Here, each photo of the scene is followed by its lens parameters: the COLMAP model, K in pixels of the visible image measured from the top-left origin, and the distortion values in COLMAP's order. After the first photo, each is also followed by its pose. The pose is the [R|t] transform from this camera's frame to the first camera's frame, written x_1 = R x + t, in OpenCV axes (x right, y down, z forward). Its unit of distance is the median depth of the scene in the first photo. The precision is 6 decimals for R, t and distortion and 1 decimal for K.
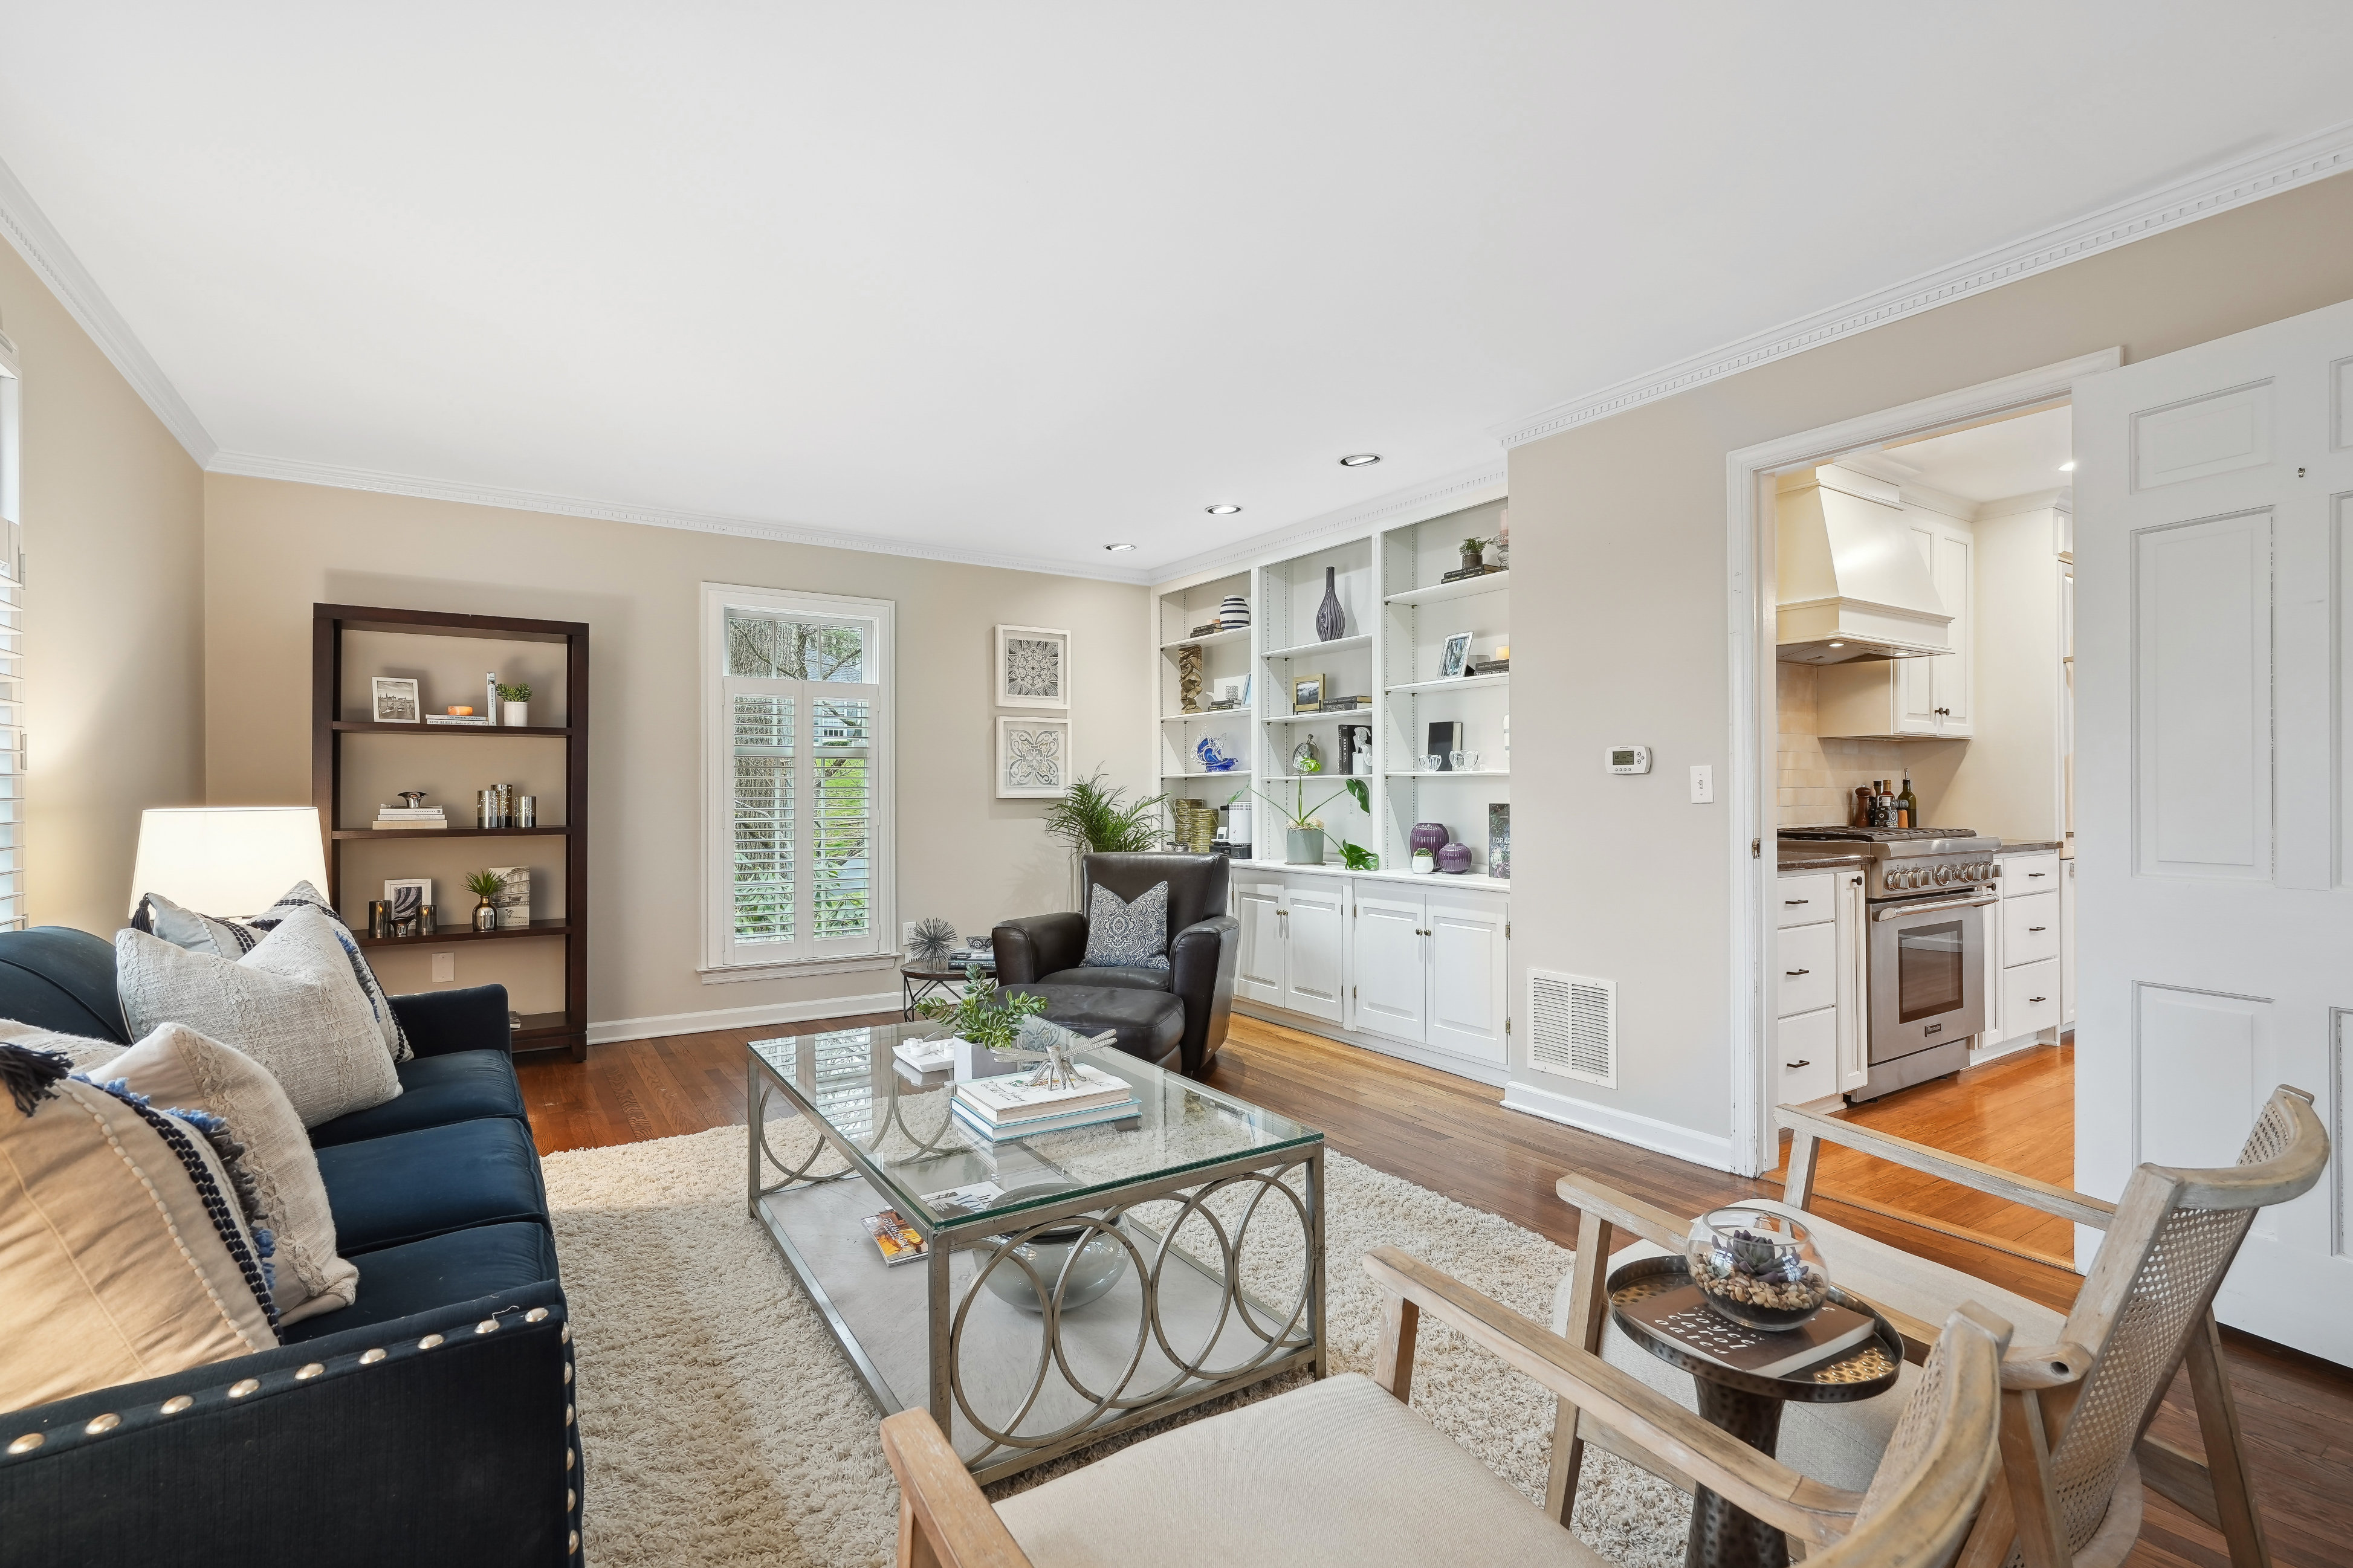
lens RADIAL K [[1075.9, 0, 1172.0], [0, 1075.9, 784.3], [0, 0, 1]] dist [-0.006396, 0.001073]
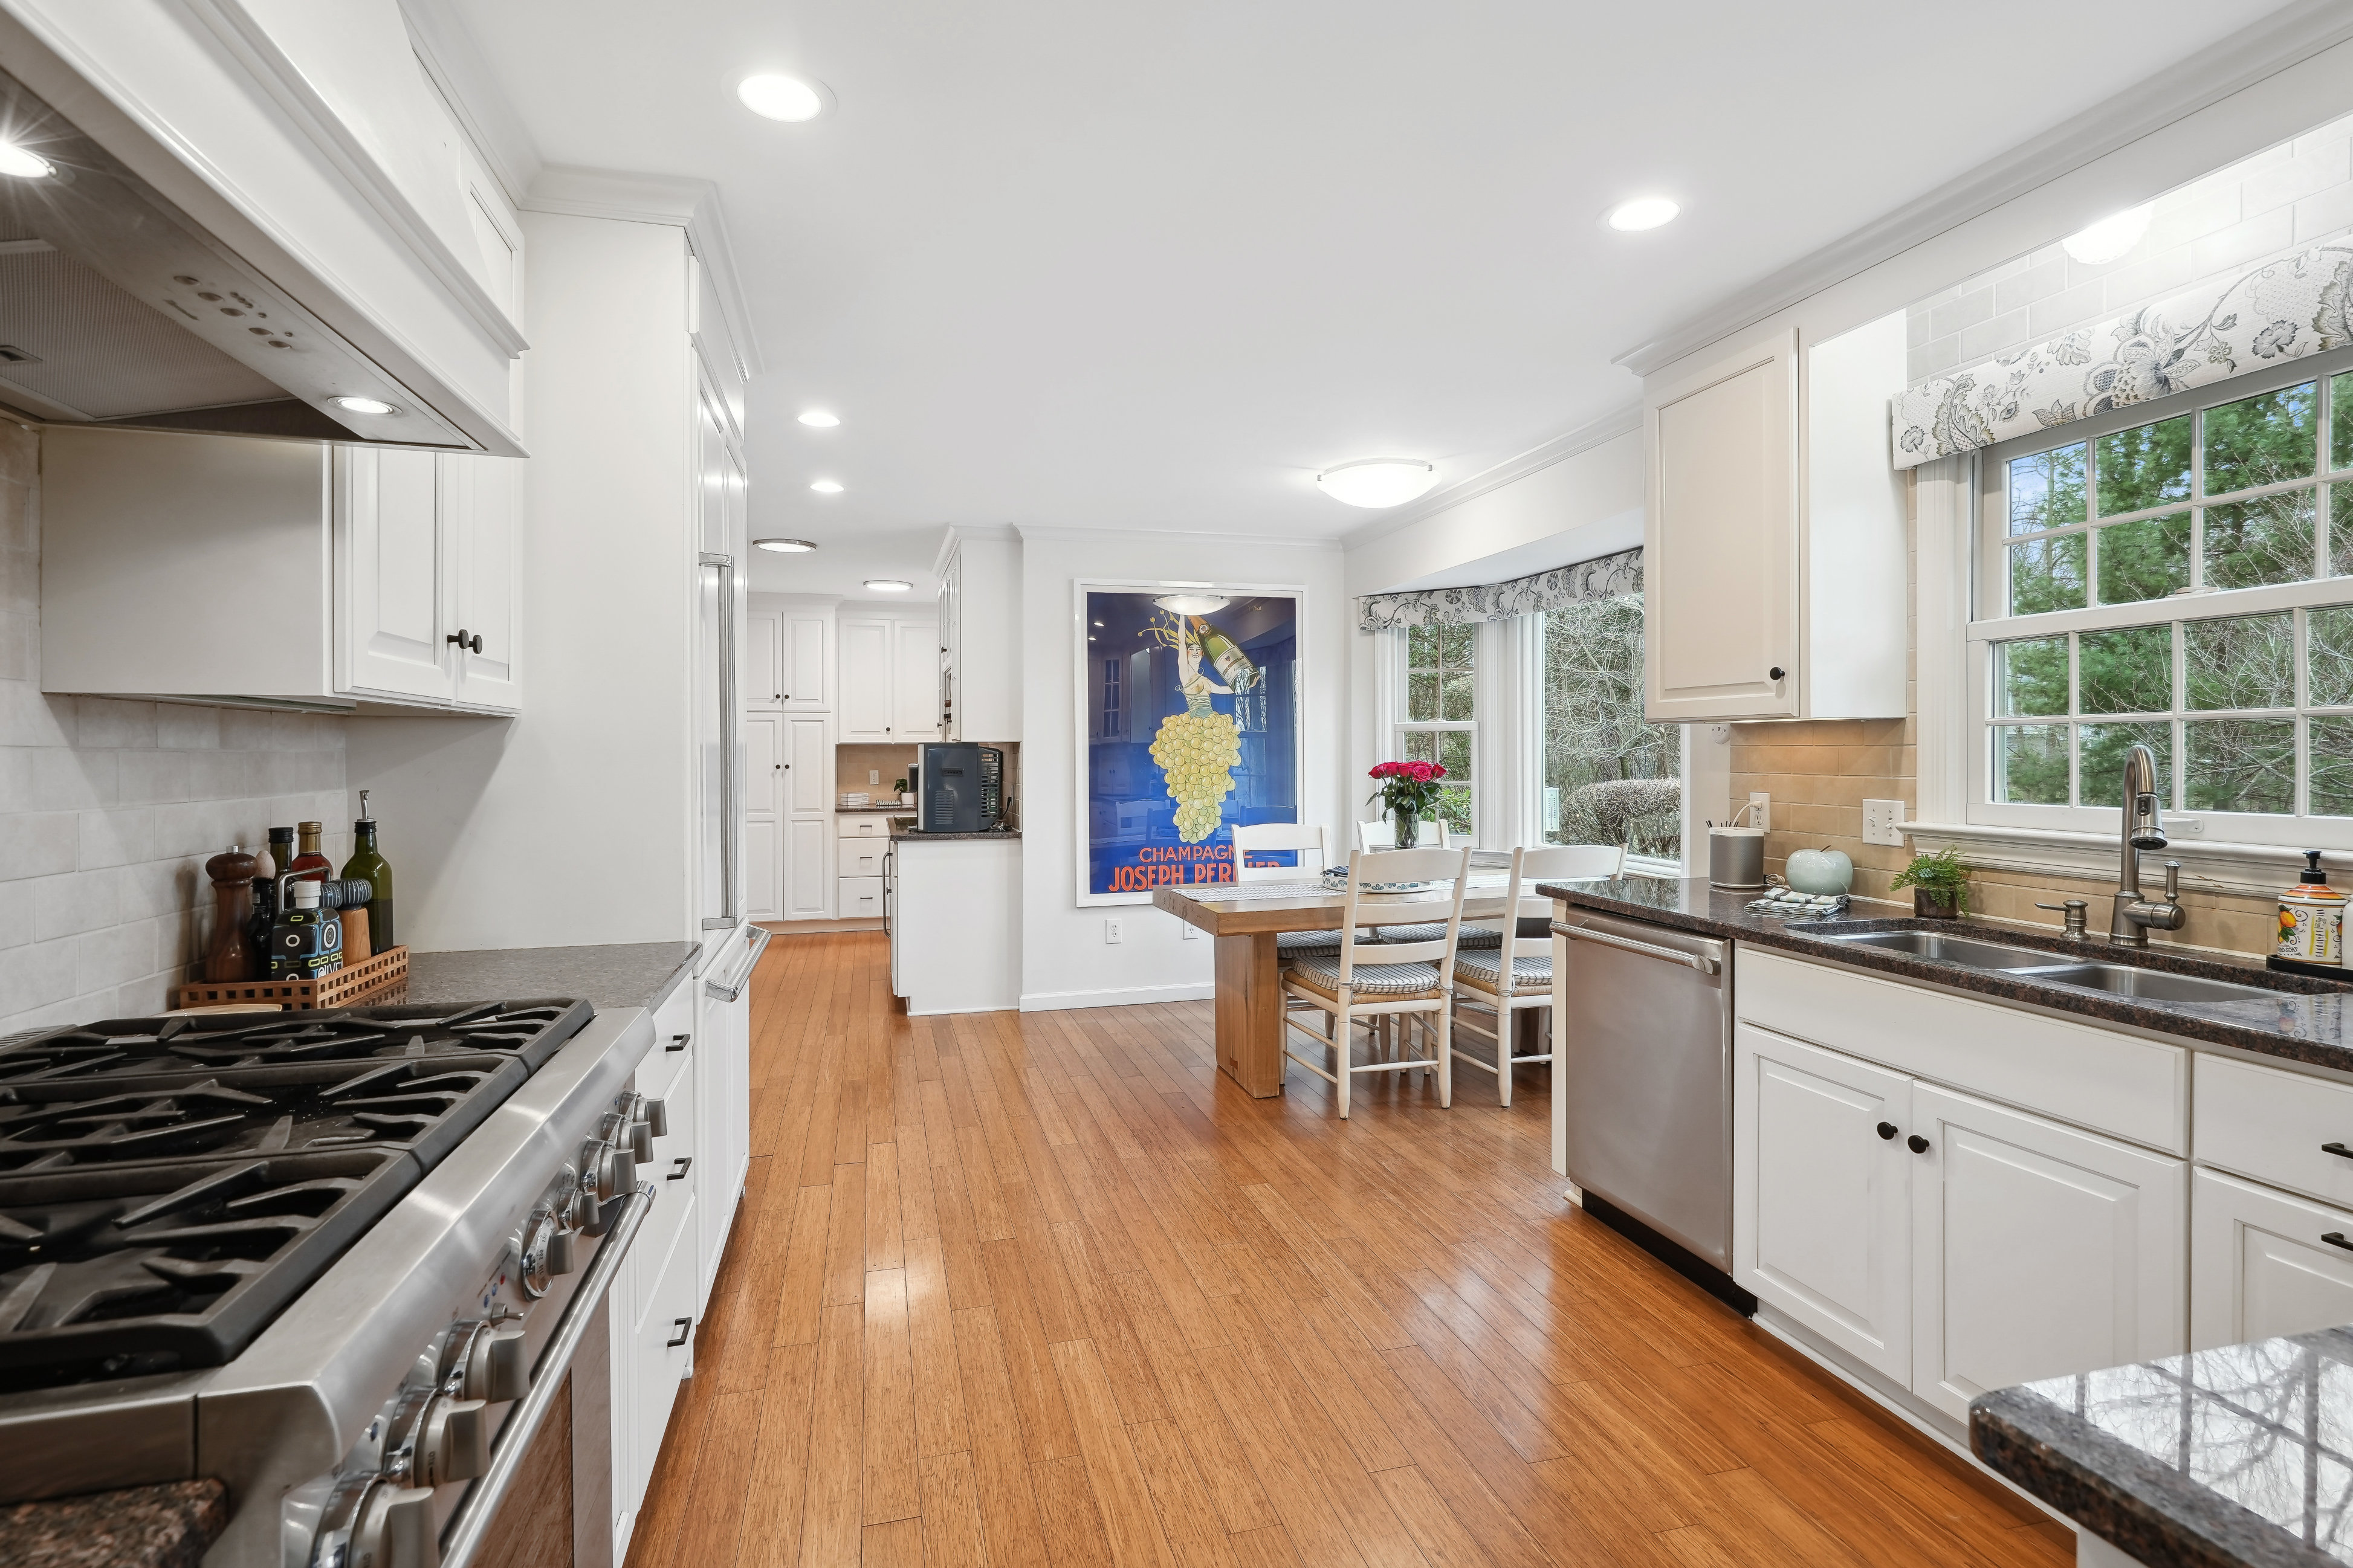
lens RADIAL K [[1075.9, 0, 1158.7], [0, 1075.9, 762.7], [0, 0, 1]] dist [-0.006396, 0.001073]
pose [[0.306469, -0.006424, 0.951859, 0.420181], [-0.003061, 0.999965, 0.007734, -0.027949], [-0.951876, -0.005284, 0.306439, 0.631573]]
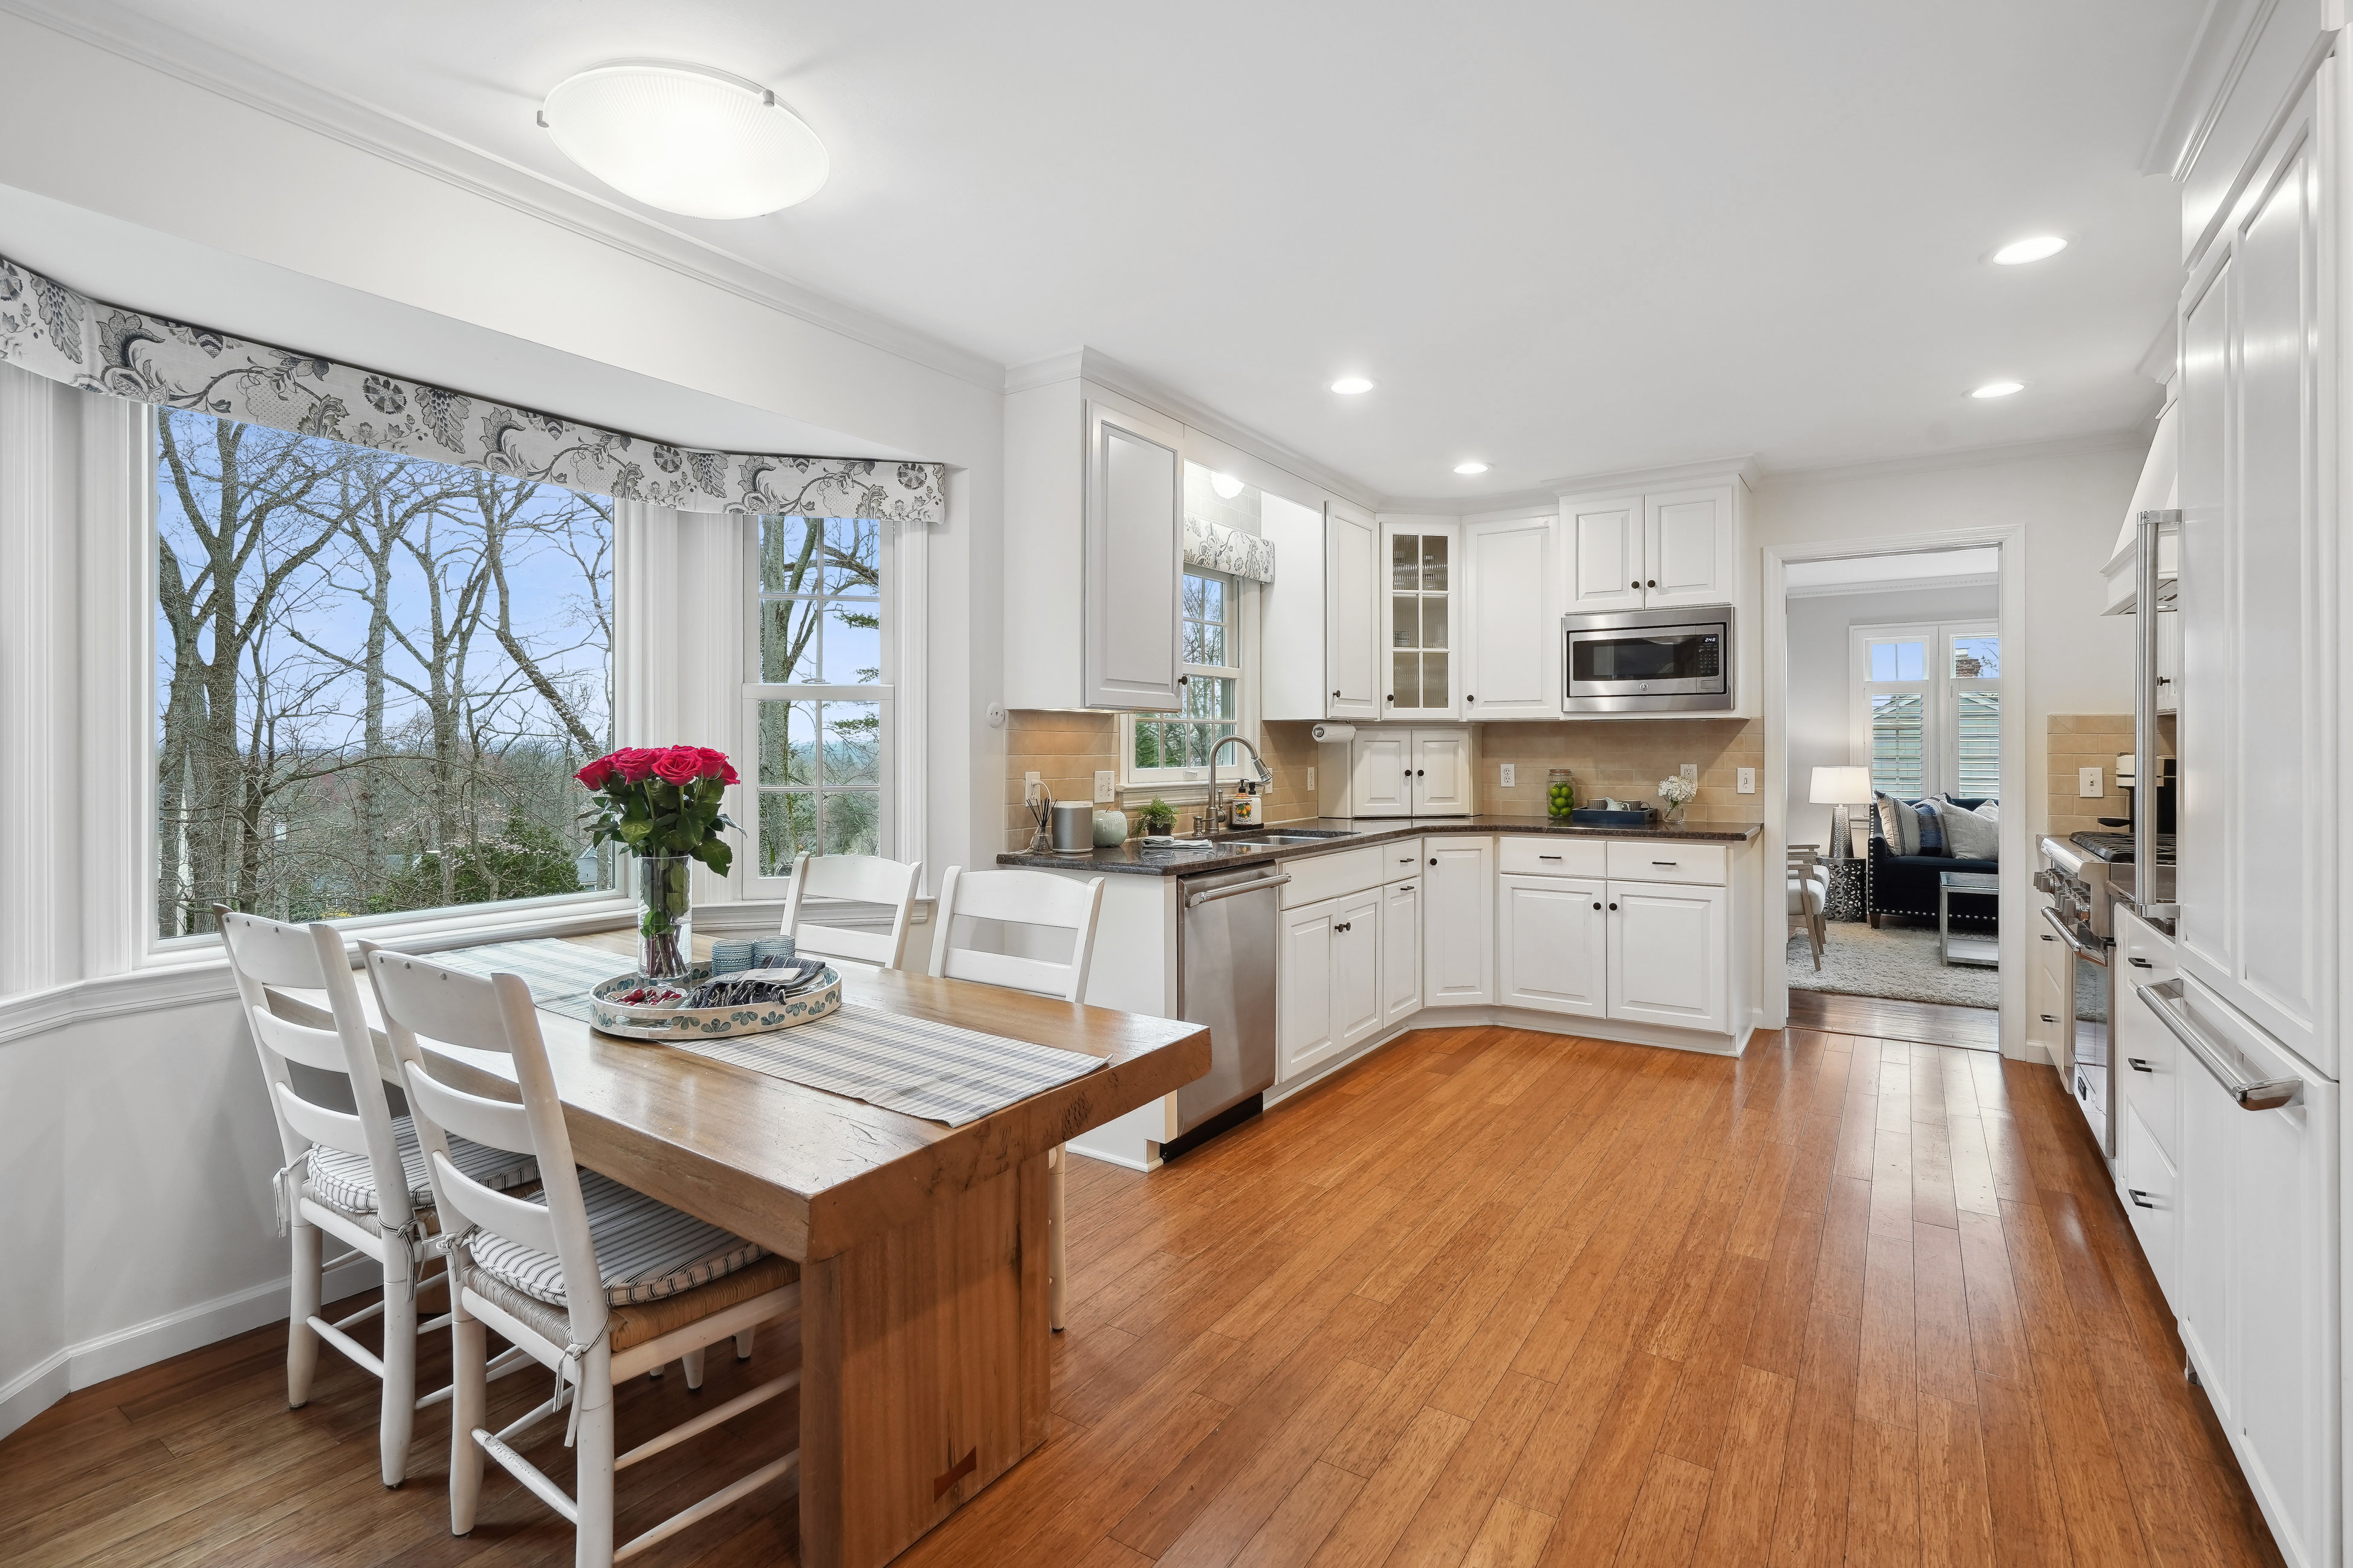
lens RADIAL K [[1075.9, 0, 1170.1], [0, 1075.9, 753.3], [0, 0, 1]] dist [-0.006396, 0.001073]
pose [[-0.921252, 0.008421, -0.388875, 1.288575], [0.008422, 0.999963, 0.001702, -0.019886], [0.388875, -0.001707, -0.921289, 1.167965]]
